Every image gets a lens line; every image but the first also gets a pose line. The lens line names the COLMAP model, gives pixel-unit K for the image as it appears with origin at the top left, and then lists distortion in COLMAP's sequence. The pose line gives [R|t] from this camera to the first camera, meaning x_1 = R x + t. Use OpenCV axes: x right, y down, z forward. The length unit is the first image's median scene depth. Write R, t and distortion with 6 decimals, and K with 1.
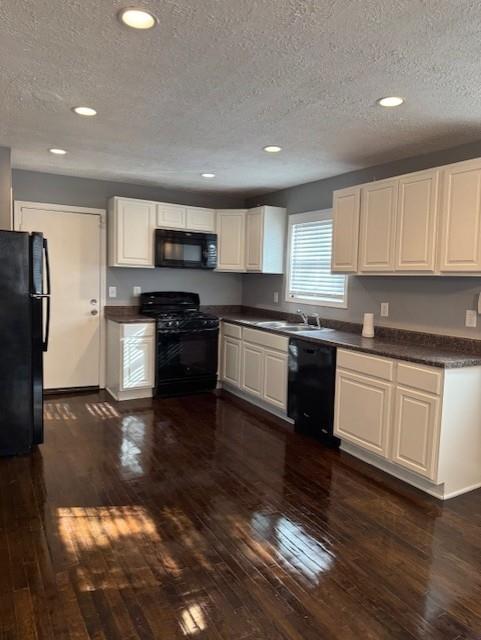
lens RADIAL K [[453.5, 0, 275.0], [0, 453.5, 320.9], [0, 0, 1]] dist [0.012654, -0.003718]
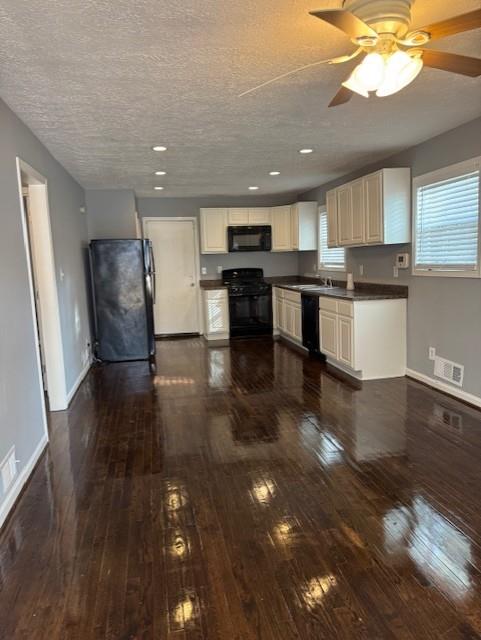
lens RADIAL K [[453.5, 0, 239.5], [0, 453.5, 318.2], [0, 0, 1]] dist [0.012654, -0.003718]
pose [[0.931601, -0.023713, -0.362708, 0.320621], [0.038276, 0.998722, 0.033018, 0.052193], [0.361462, -0.044642, 0.931318, -0.402520]]
